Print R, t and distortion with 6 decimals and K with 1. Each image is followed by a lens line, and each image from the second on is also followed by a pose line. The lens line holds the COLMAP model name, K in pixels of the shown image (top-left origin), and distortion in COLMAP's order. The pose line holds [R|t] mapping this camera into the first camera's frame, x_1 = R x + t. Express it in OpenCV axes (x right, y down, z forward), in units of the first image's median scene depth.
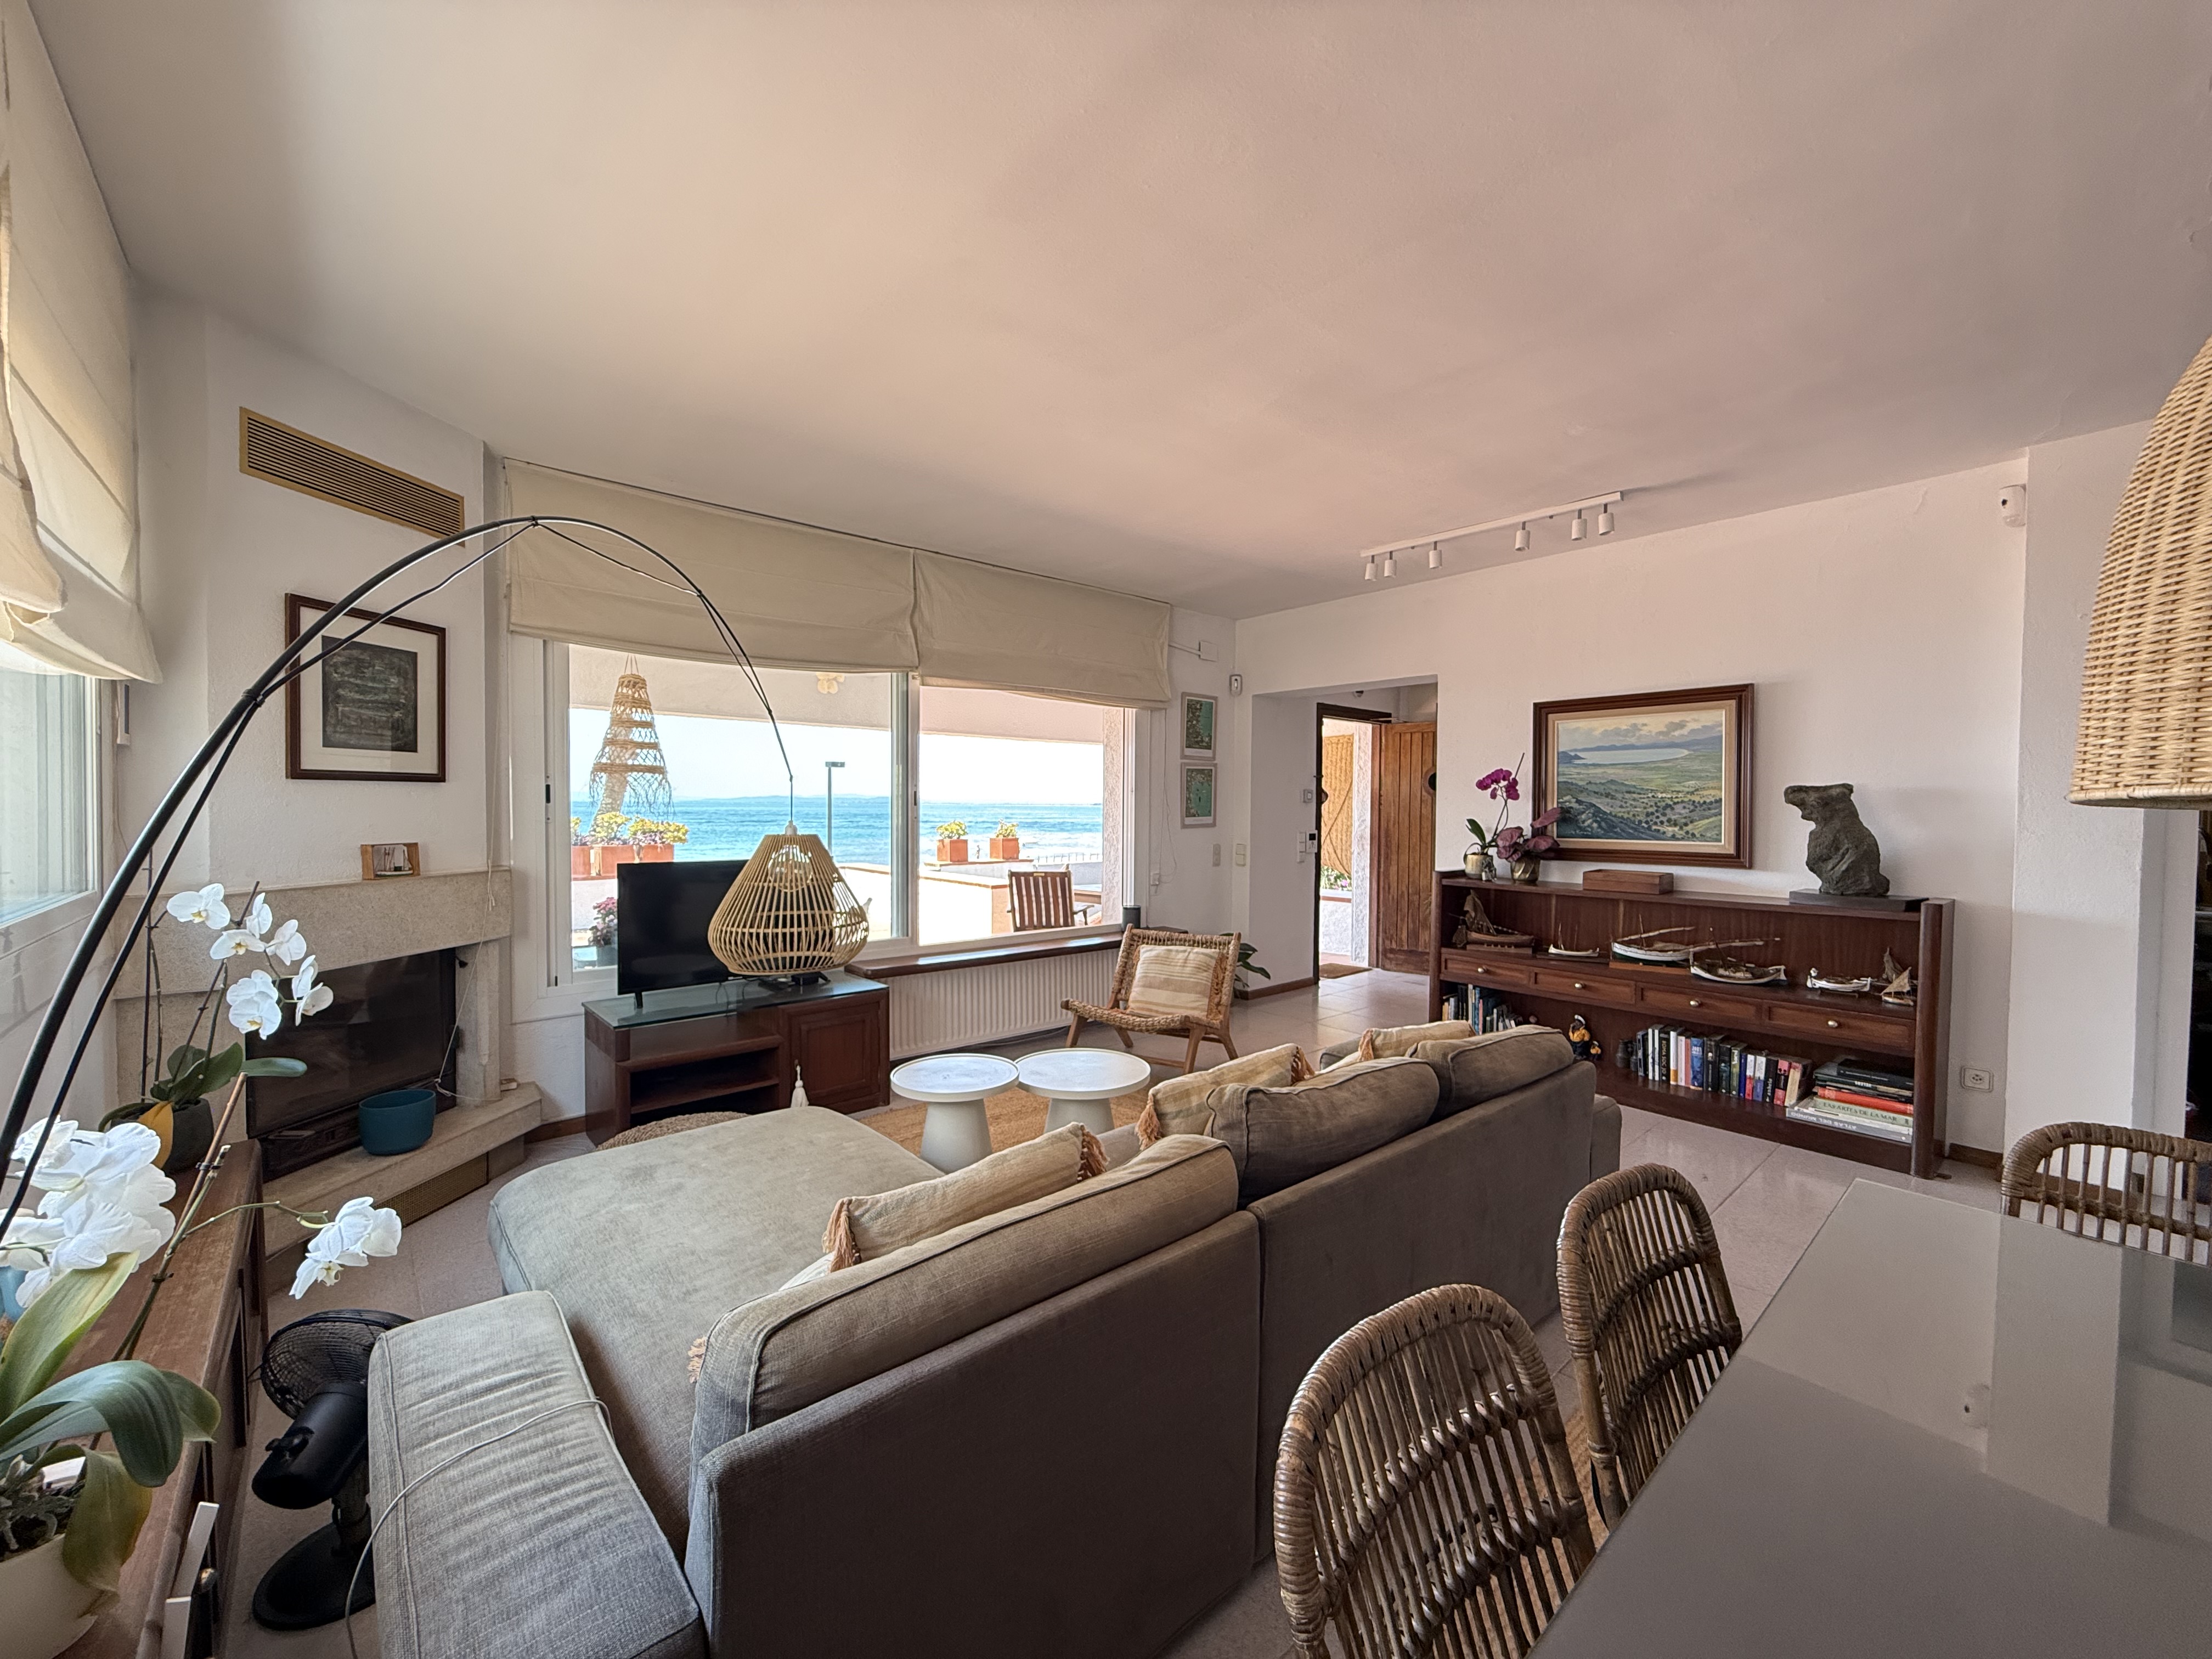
lens RADIAL K [[885.8, 0, 1101.3], [0, 885.8, 828.3], [0, 0, 1]] dist [0.000134, 0.000323]
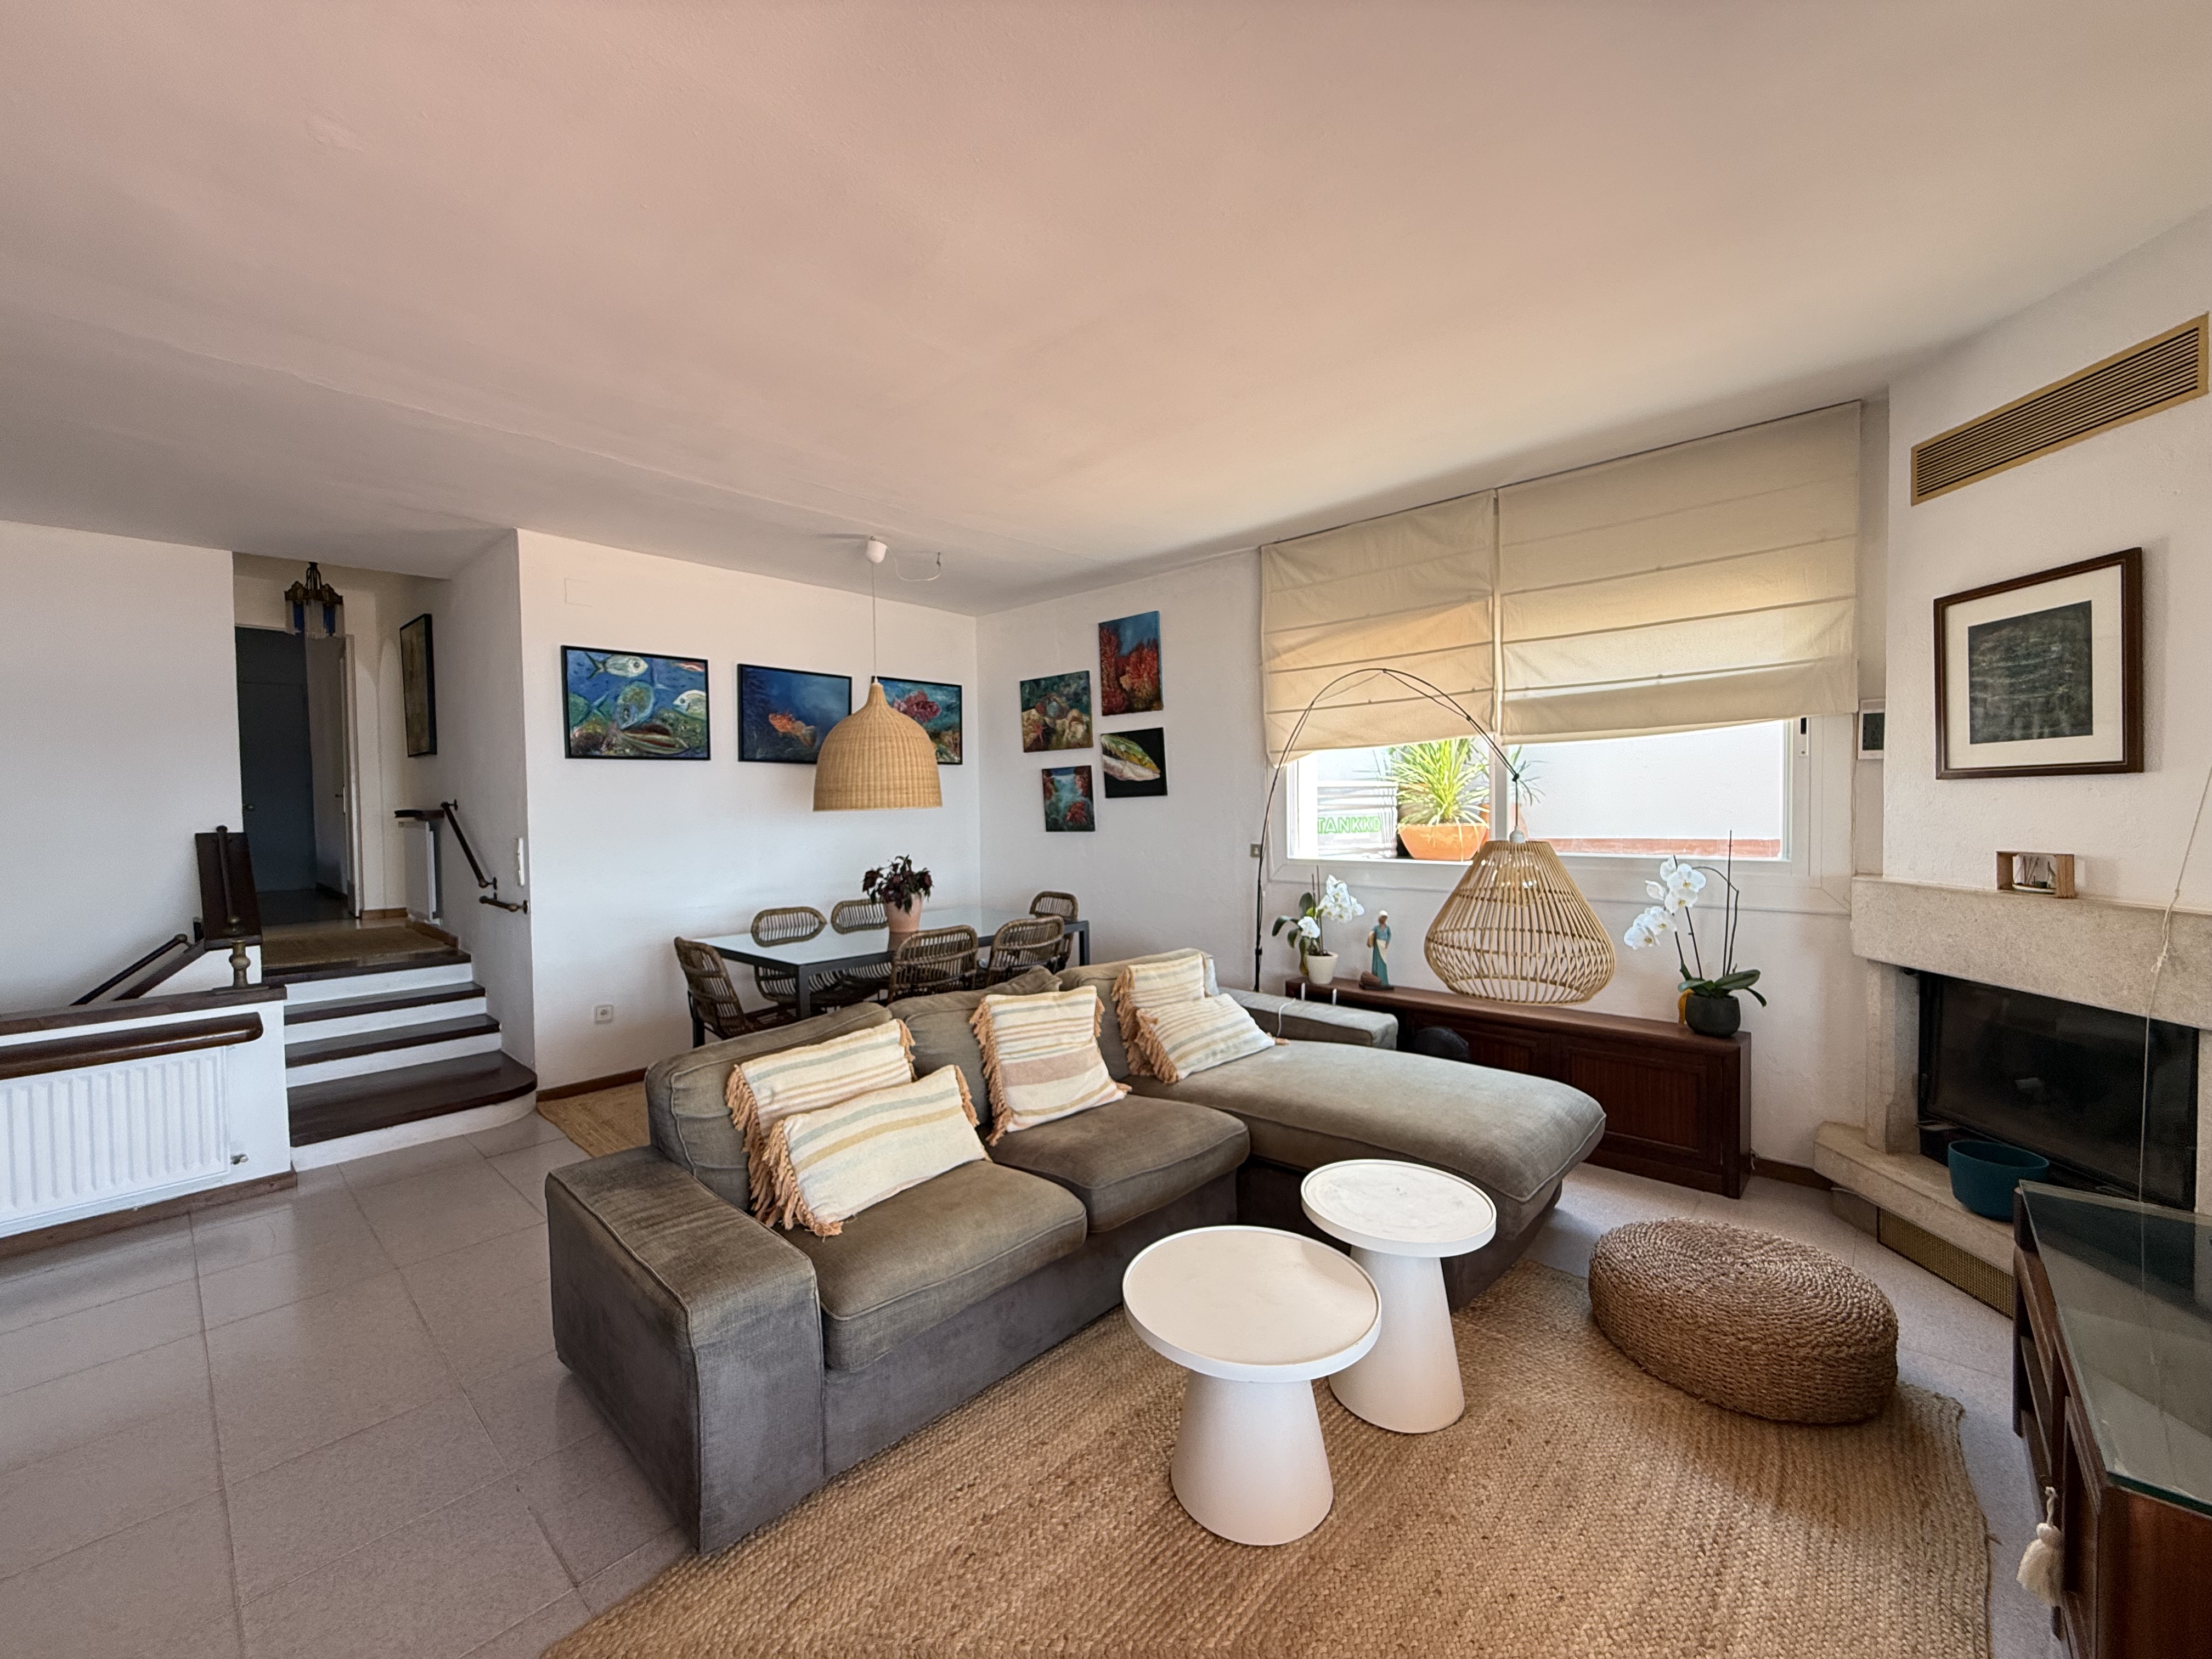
lens RADIAL K [[885.8, 0, 1101.3], [0, 885.8, 828.3], [0, 0, 1]] dist [0.000134, 0.000323]
pose [[-0.993762, 0.008016, -0.111235, 0.109249], [0.002011, 0.998539, 0.053998, -0.038540], [0.111505, 0.053437, -0.992326, 1.299152]]
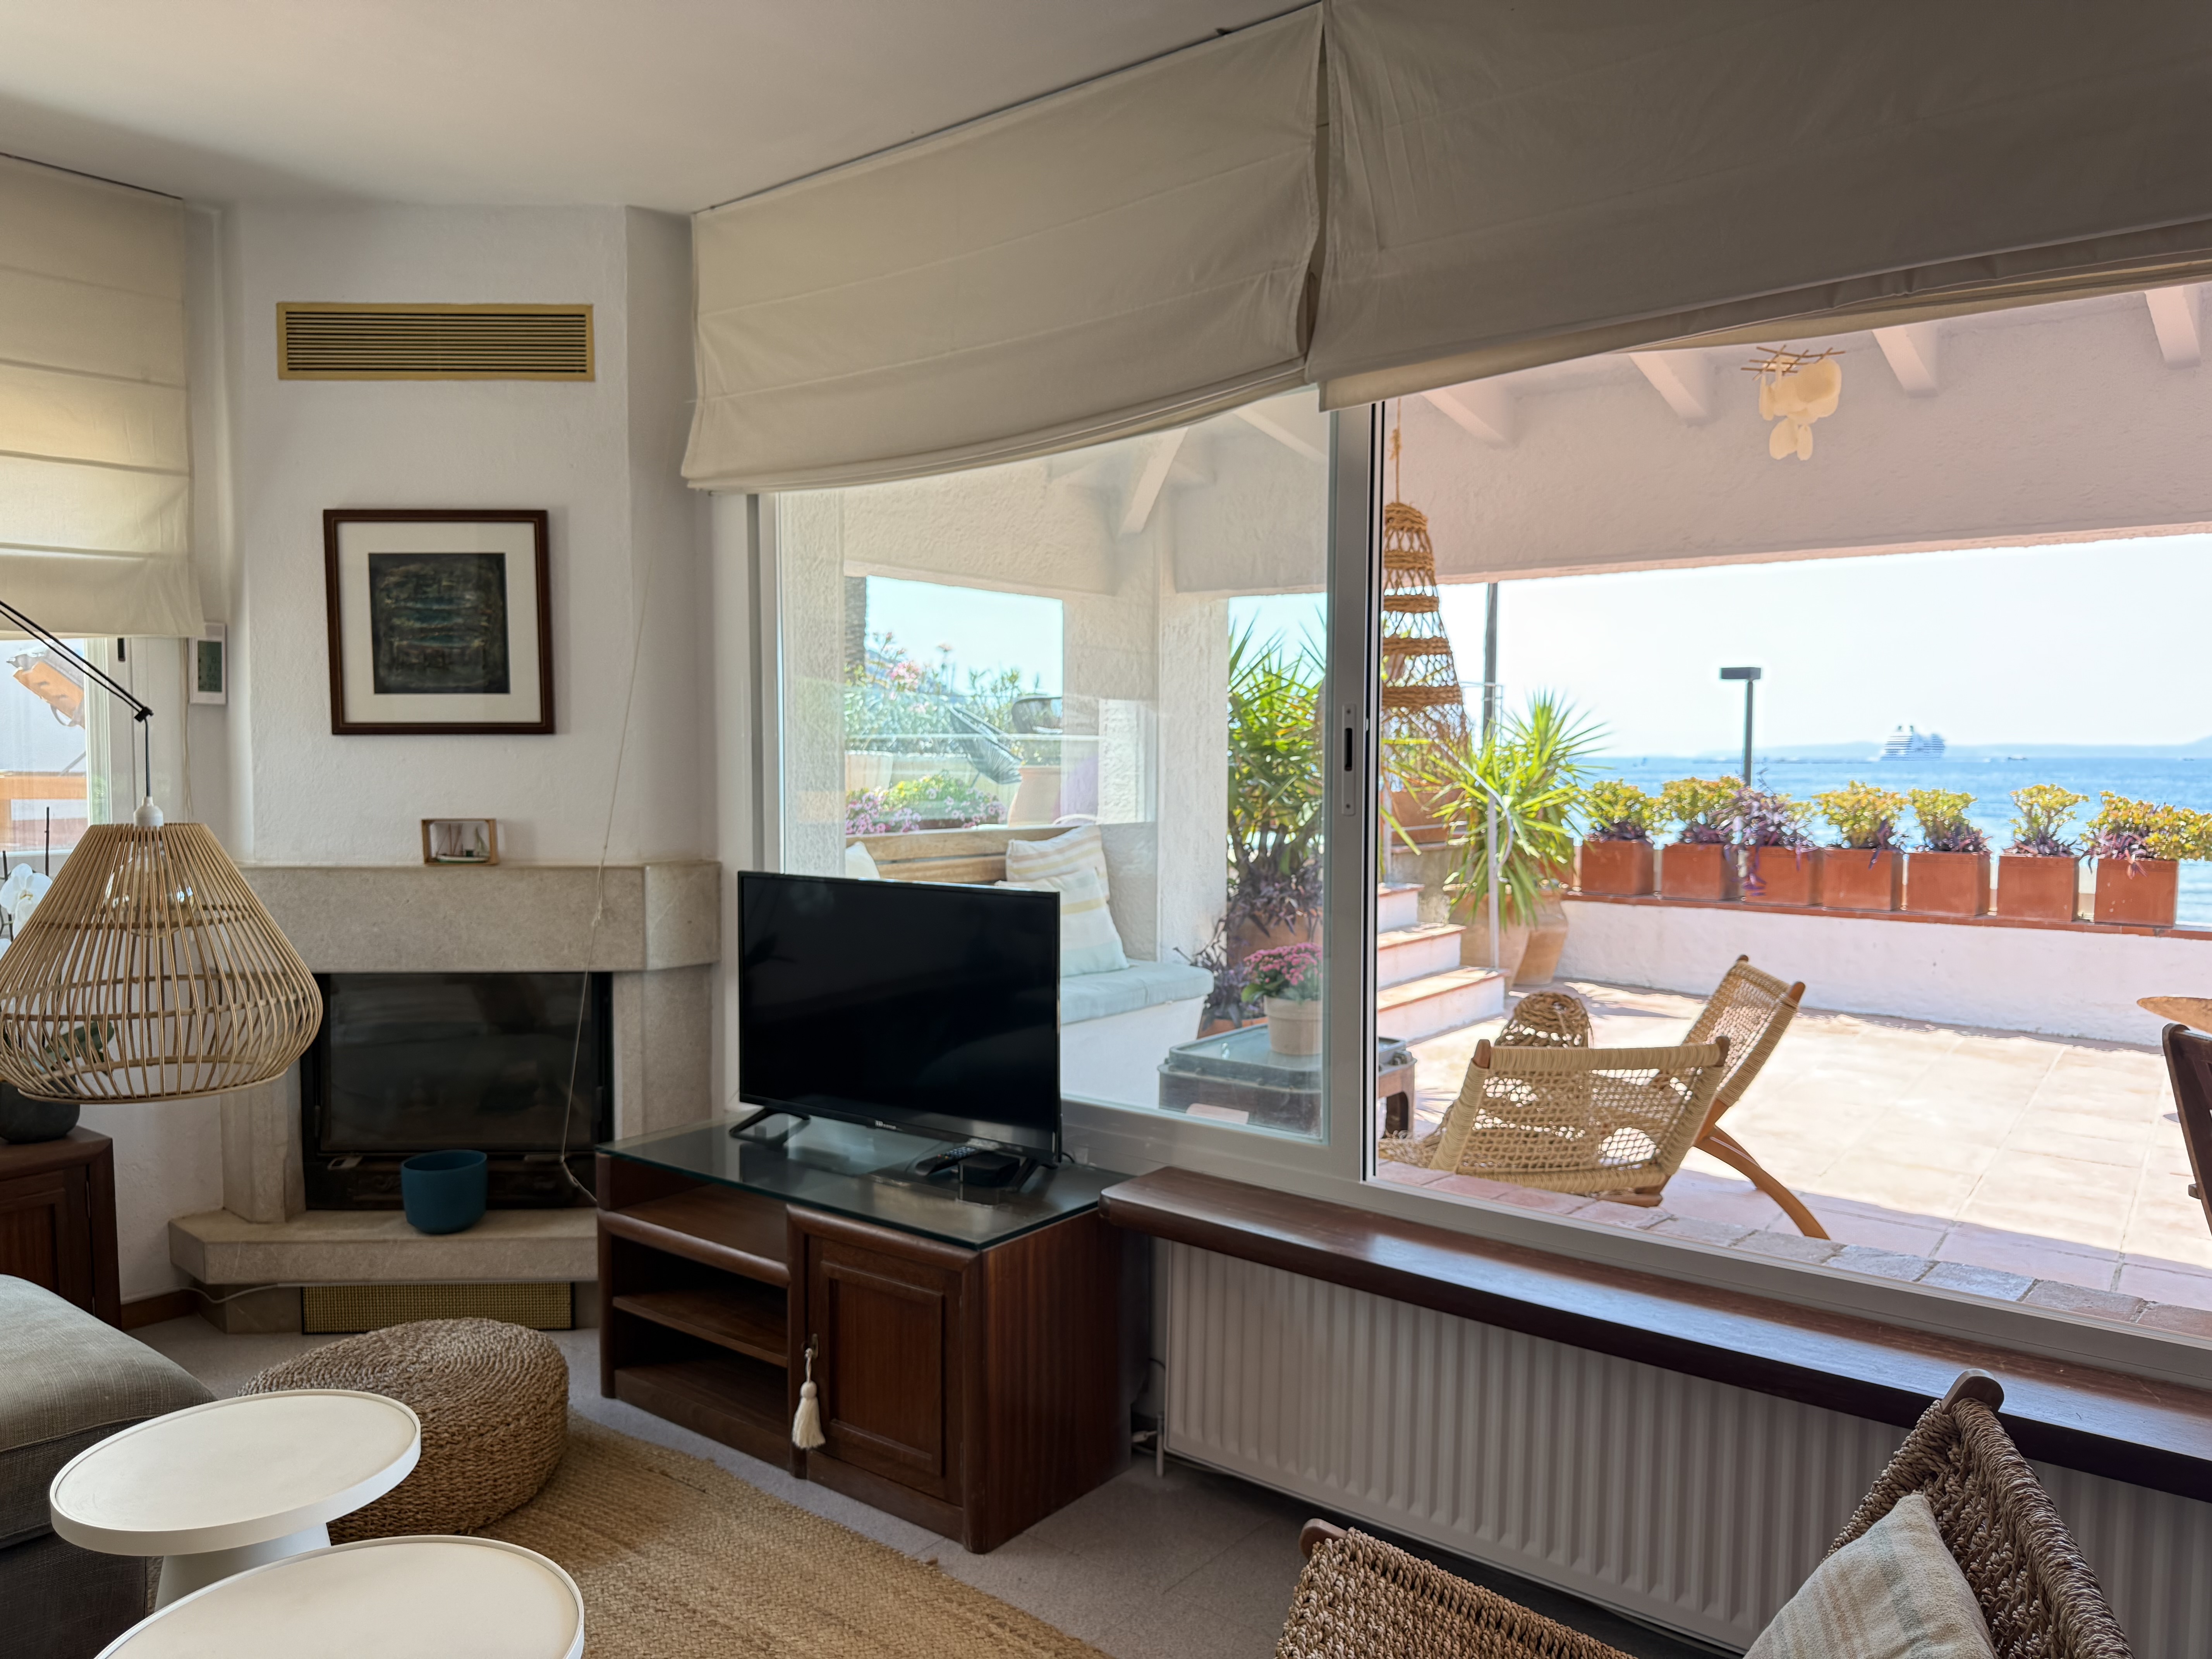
lens RADIAL K [[1564.1, 0, 1111.7], [0, 1564.1, 845.5], [0, 0, 1]] dist [0.063837, -0.104802]
pose [[0.179443, 0.047654, -0.982613, 0.451989], [-0.026211, 0.998703, 0.043648, -0.024521], [0.983419, 0.017923, 0.180460, 0.984898]]
